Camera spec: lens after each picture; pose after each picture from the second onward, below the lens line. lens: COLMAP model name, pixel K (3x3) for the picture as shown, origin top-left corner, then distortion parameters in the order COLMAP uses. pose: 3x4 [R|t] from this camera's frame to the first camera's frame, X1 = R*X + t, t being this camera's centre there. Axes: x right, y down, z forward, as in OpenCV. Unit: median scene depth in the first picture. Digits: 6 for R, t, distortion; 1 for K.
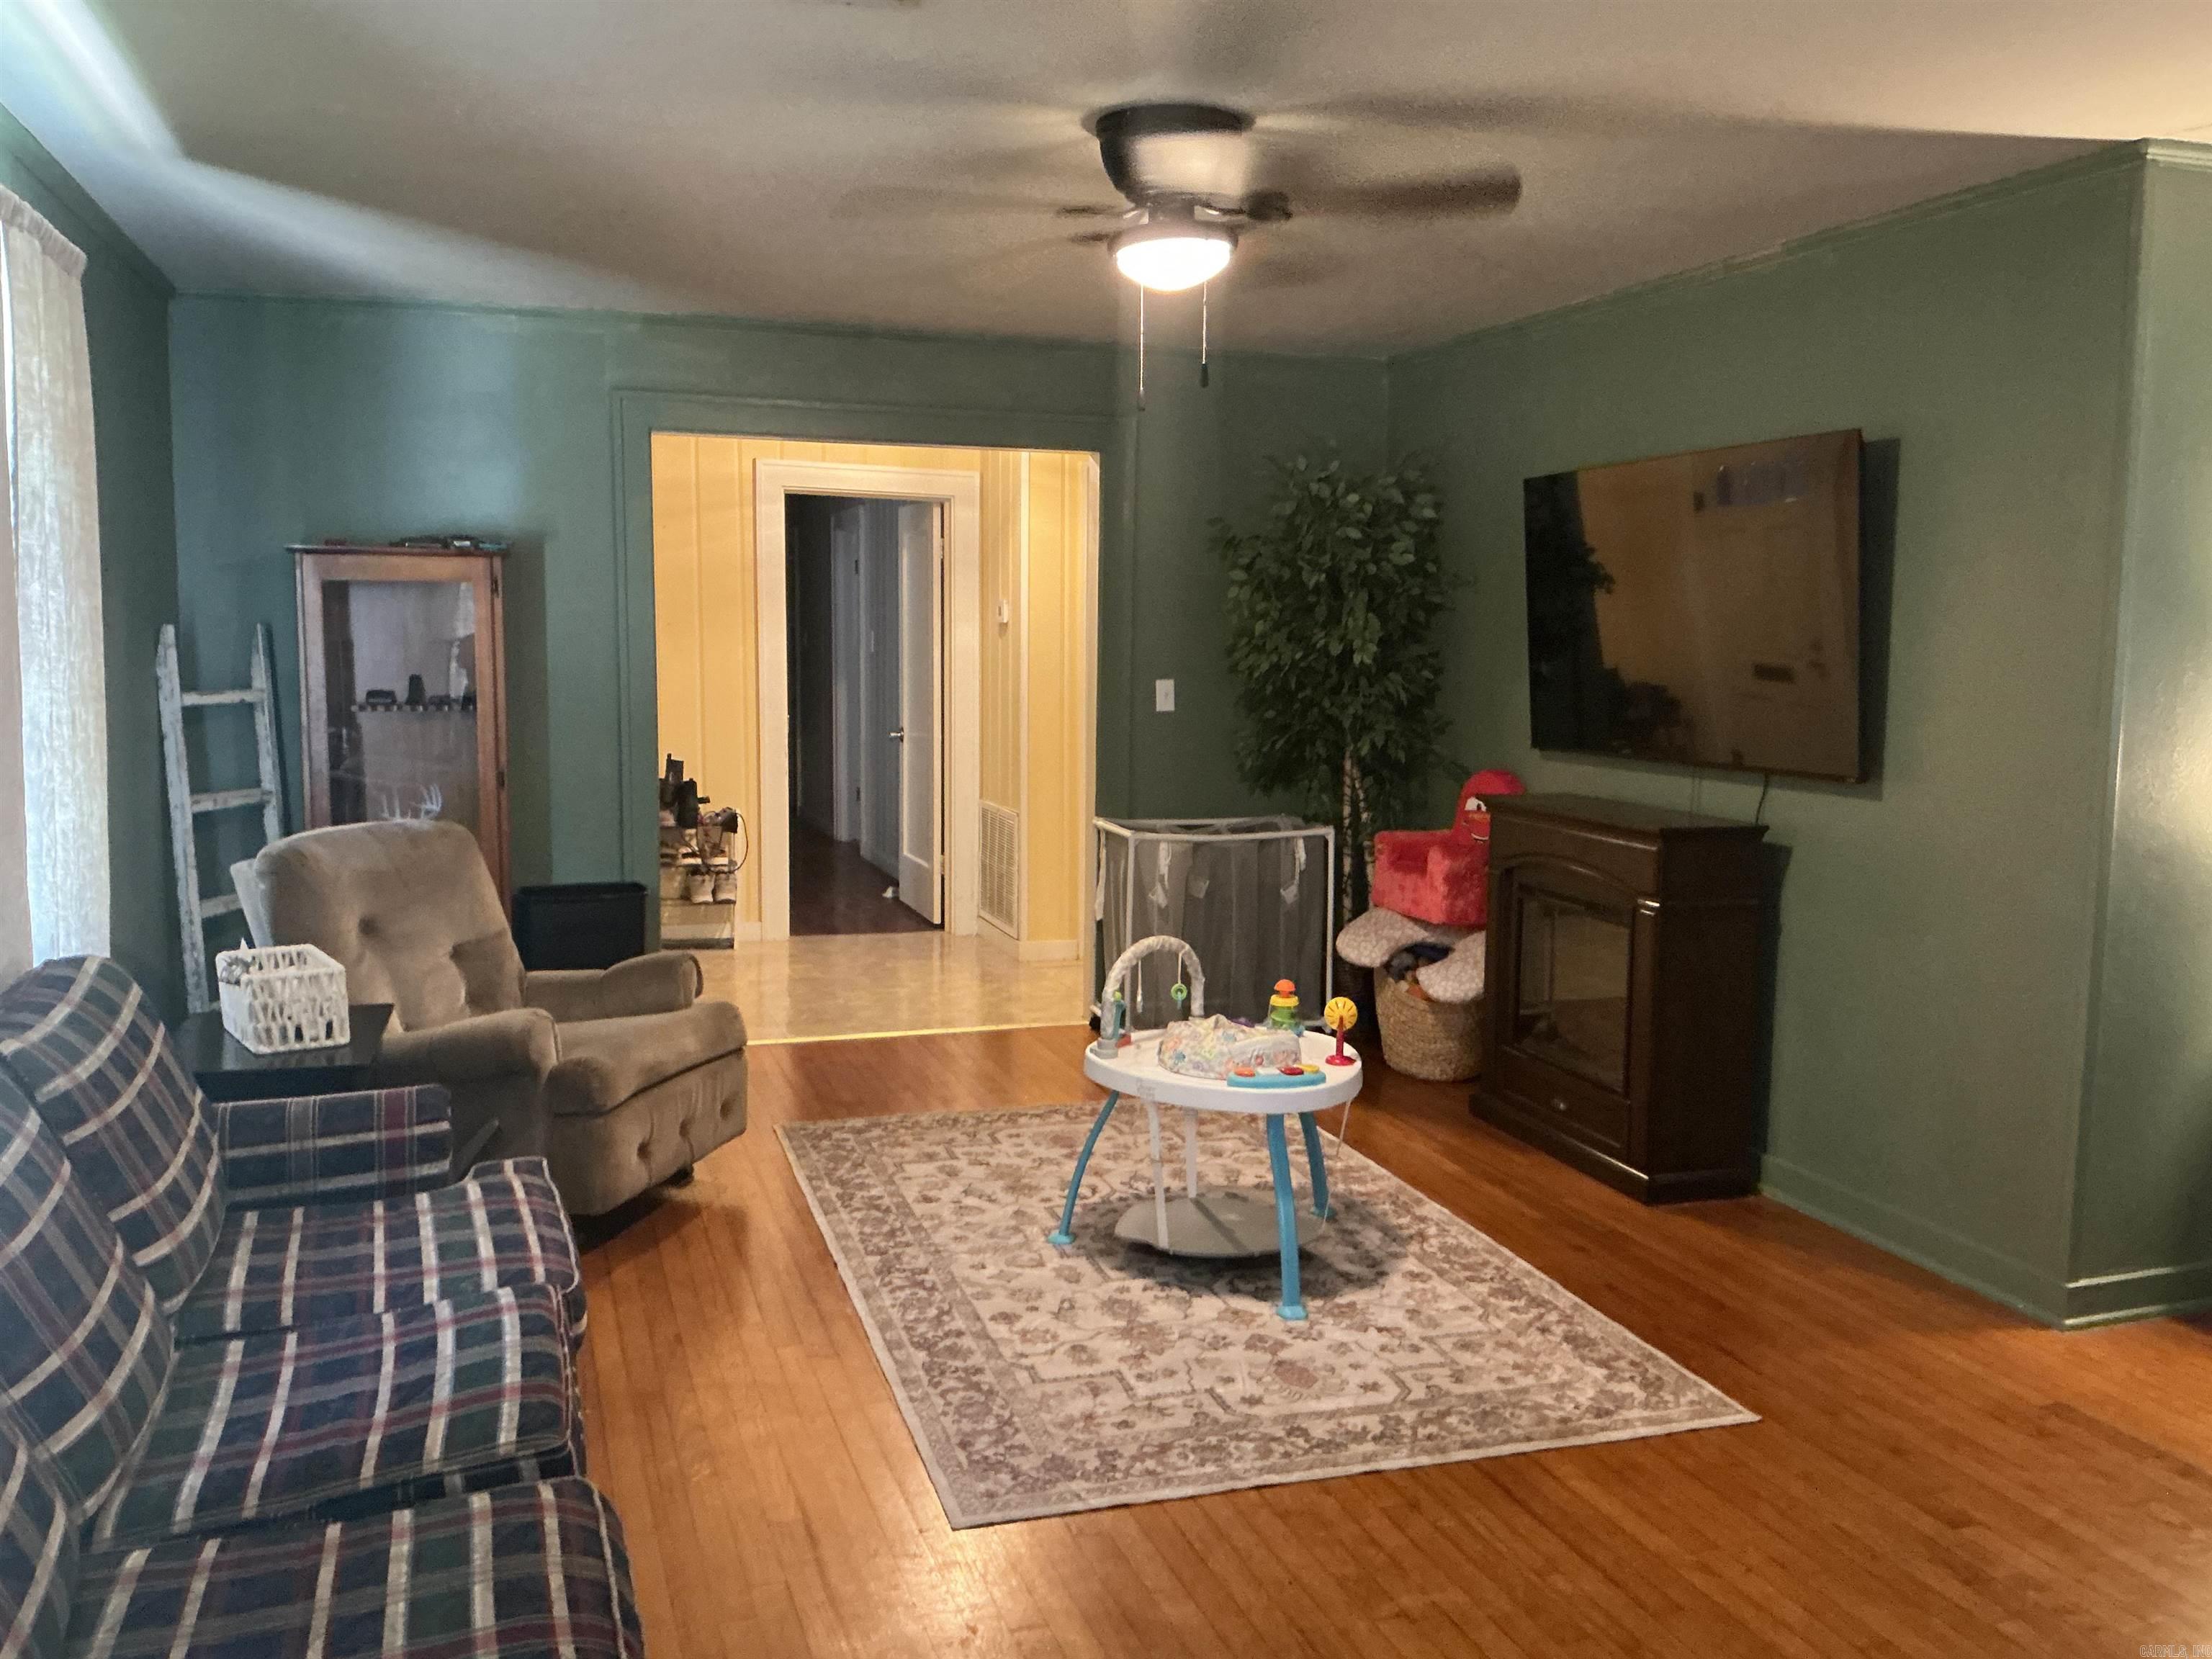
lens RADIAL K [[1842.4, 0, 1107.8], [0, 1842.4, 845.2], [0, 0, 1]] dist [0.119424, -0.225165]
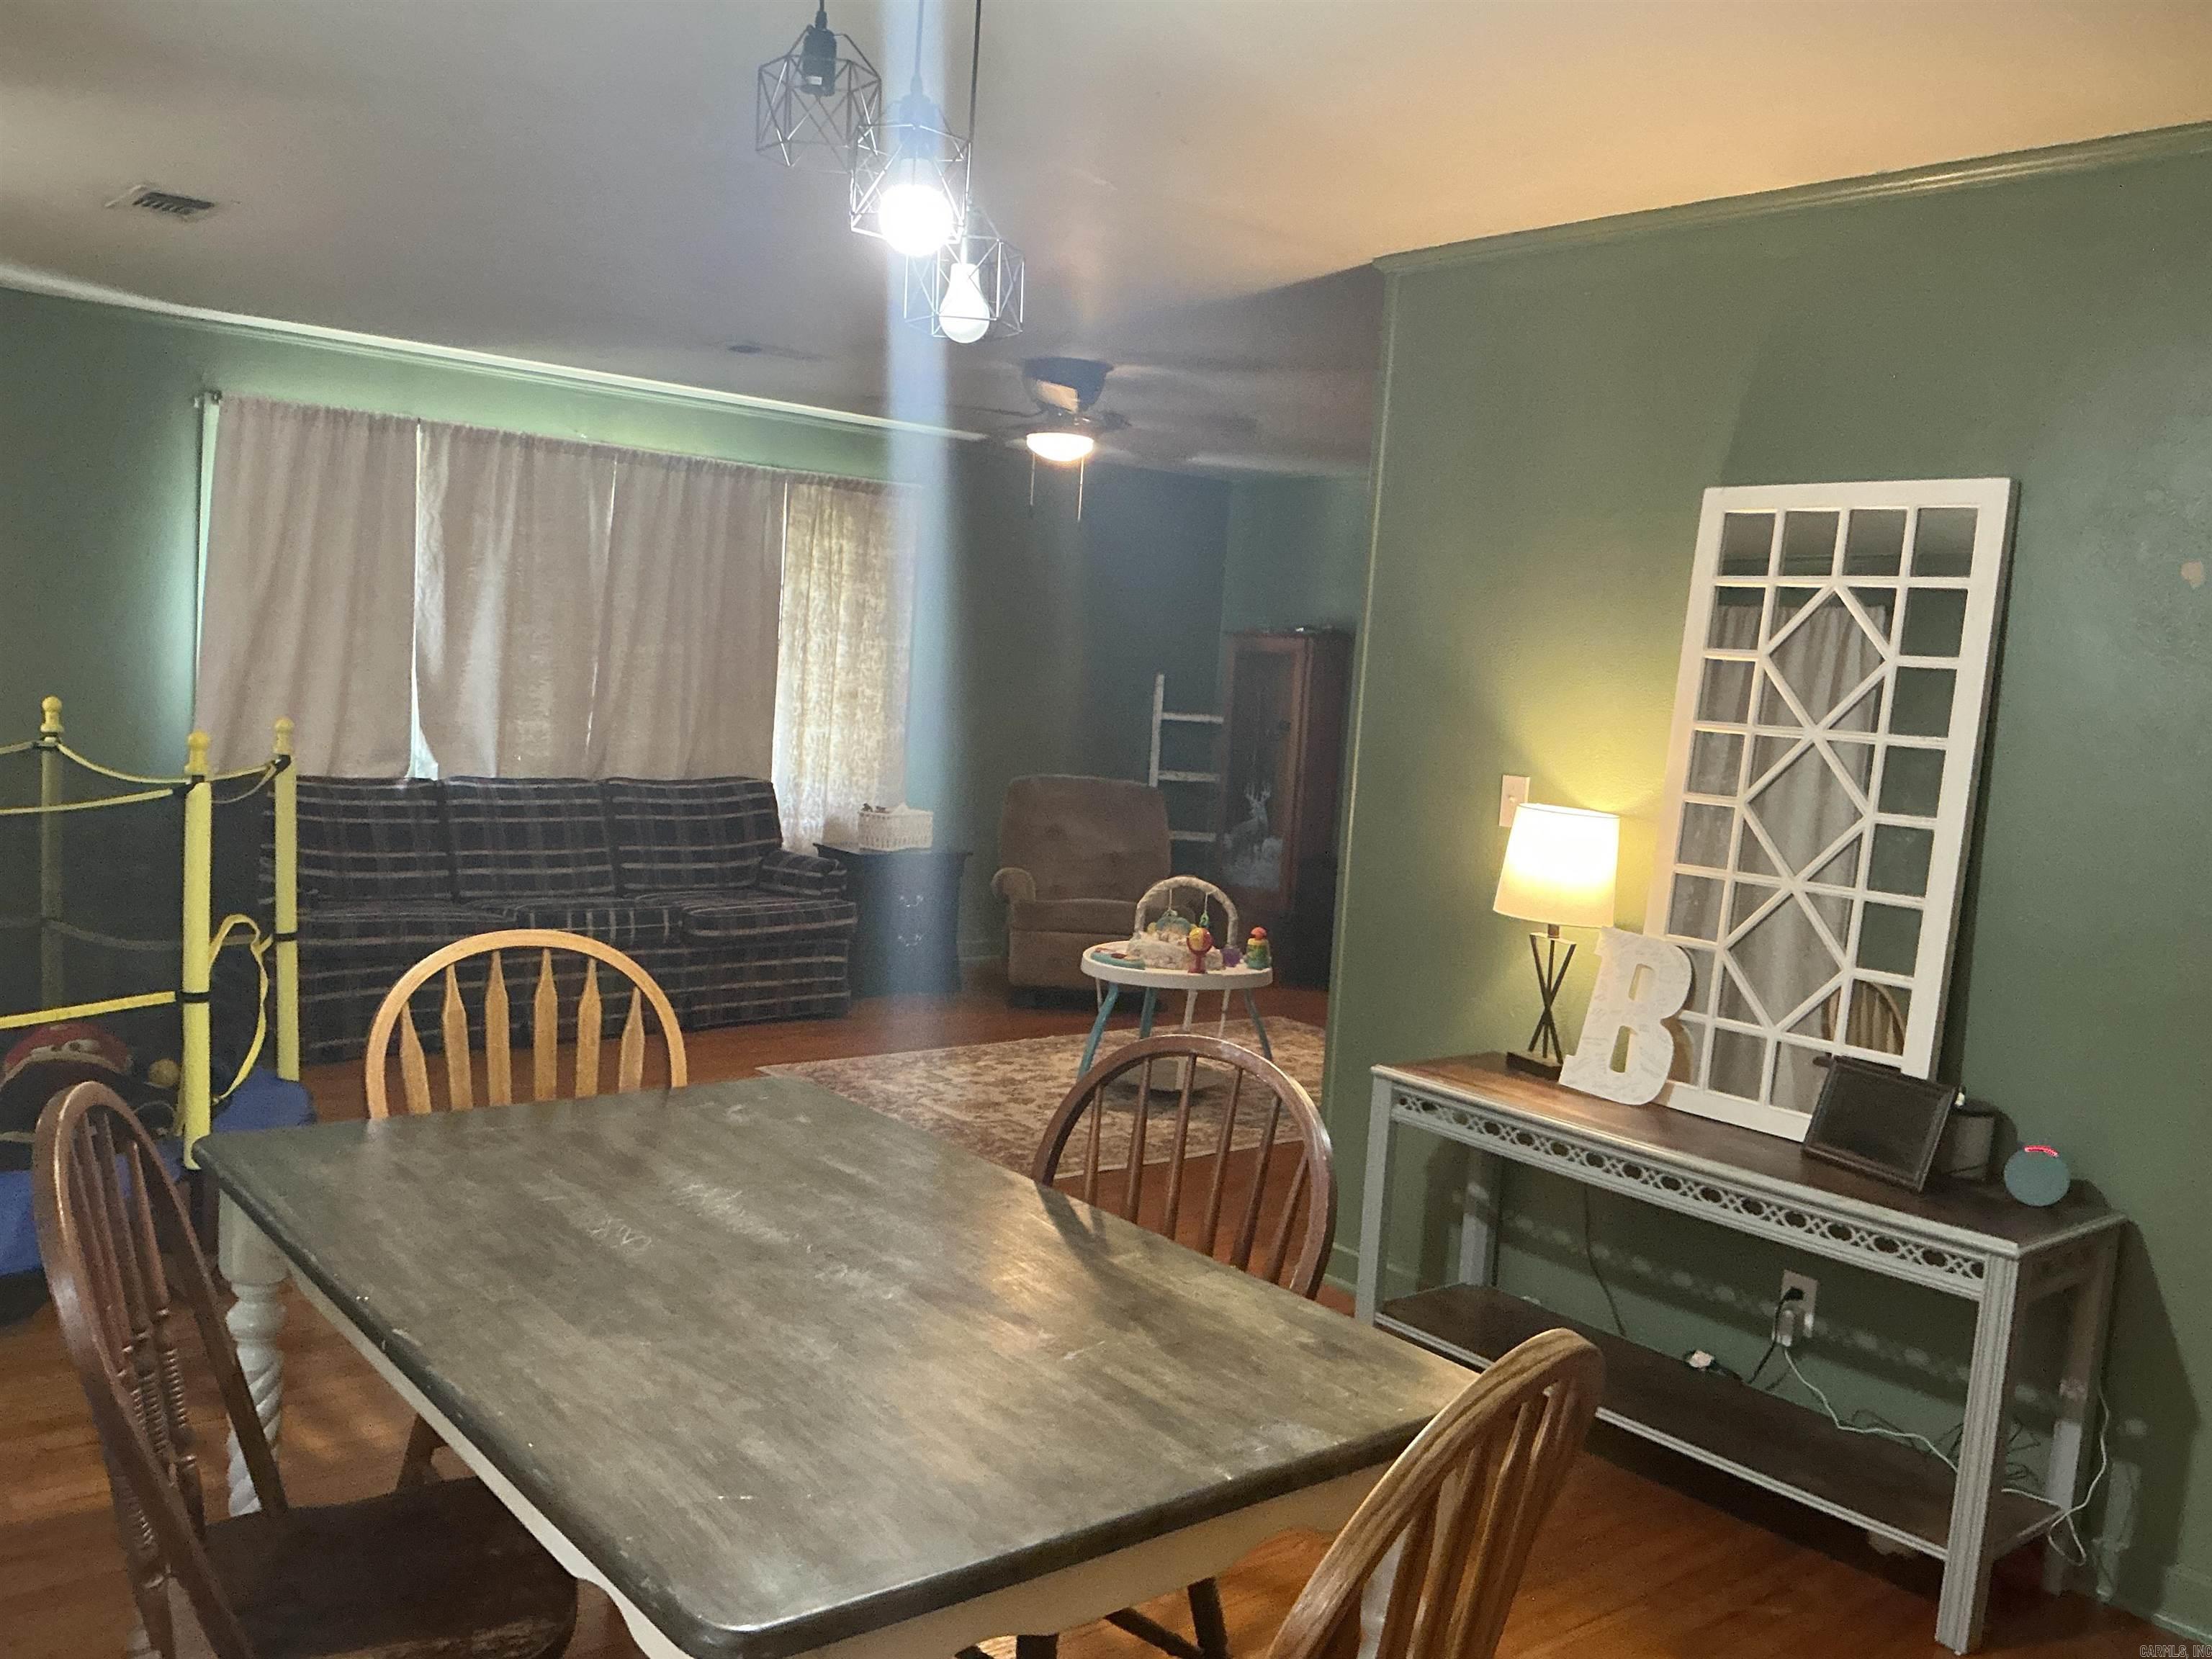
lens RADIAL K [[1842.4, 0, 1106.5], [0, 1842.4, 825.4], [0, 0, 1]] dist [0.119424, -0.225165]
pose [[0.357503, 0.098622, -0.928690, 1.372663], [-0.174185, 0.984001, 0.037442, -0.036311], [0.917524, 0.148378, 0.368962, 0.377094]]
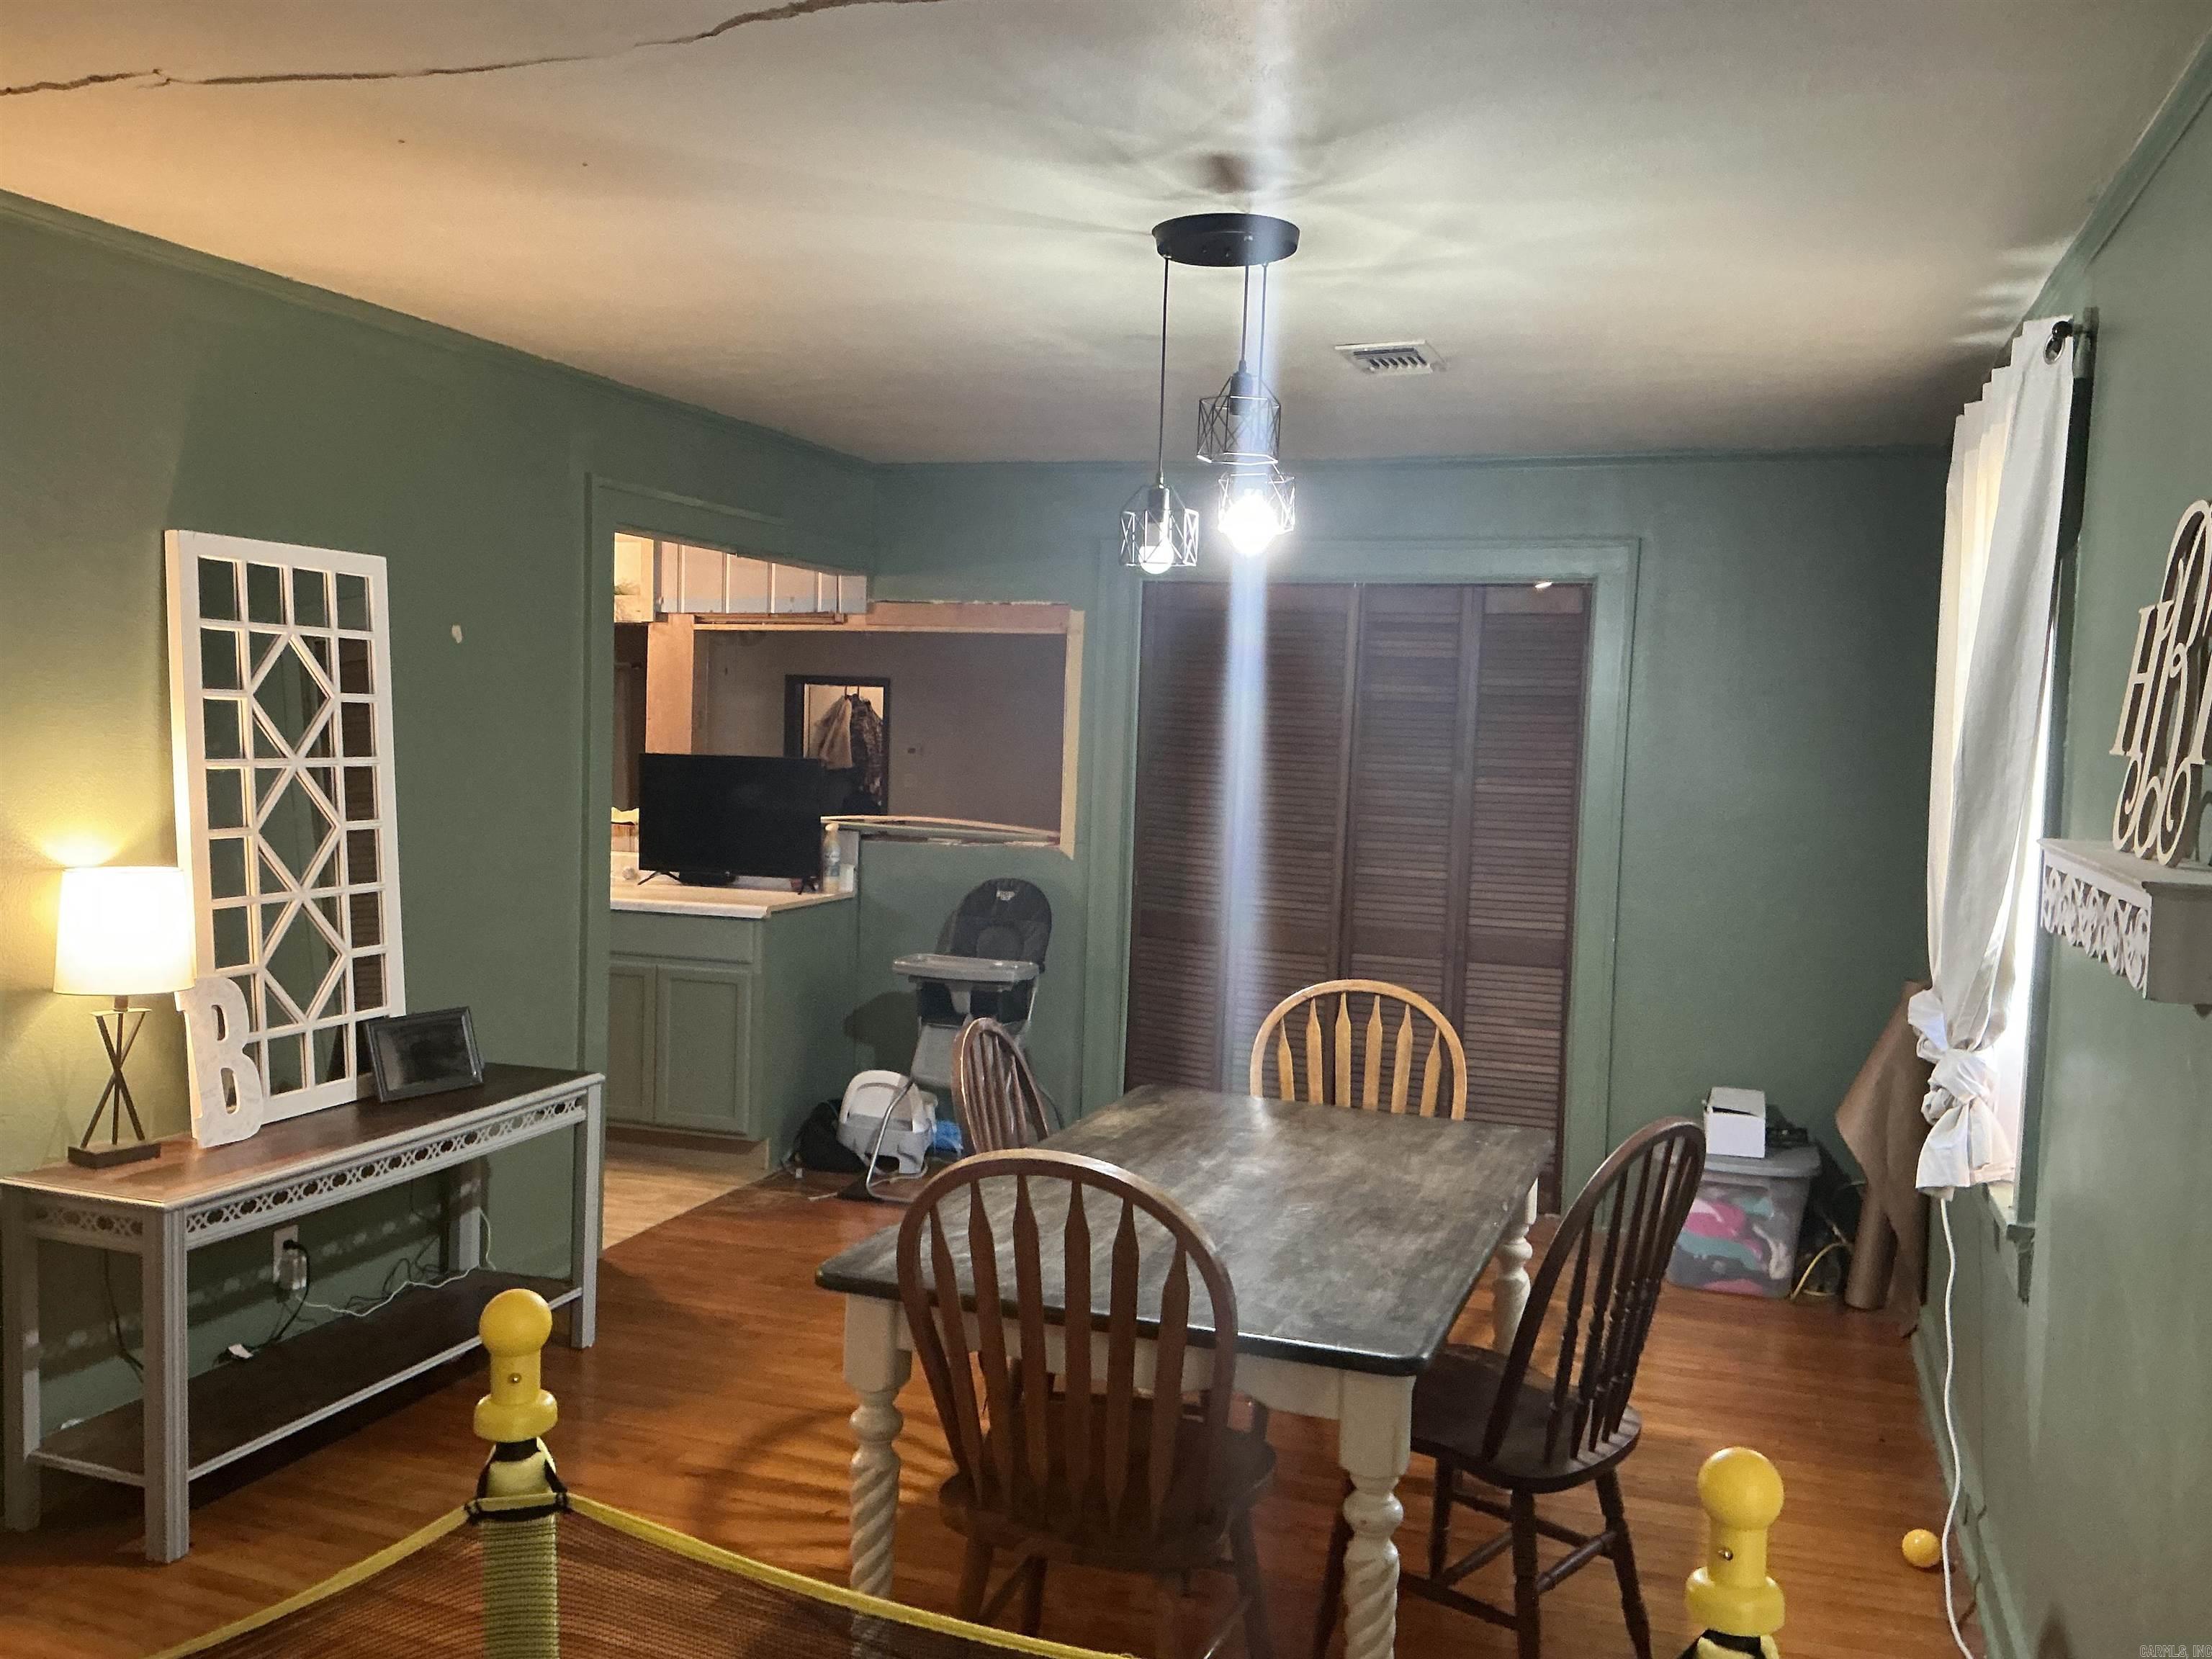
lens RADIAL K [[1842.4, 0, 1106.4], [0, 1842.4, 850.5], [0, 0, 1]] dist [0.119424, -0.225165]
pose [[0.617286, -0.047673, 0.785293, 0.250666], [0.066027, 0.997780, 0.008671, -0.036560], [-0.783963, 0.046498, 0.619064, 0.062522]]
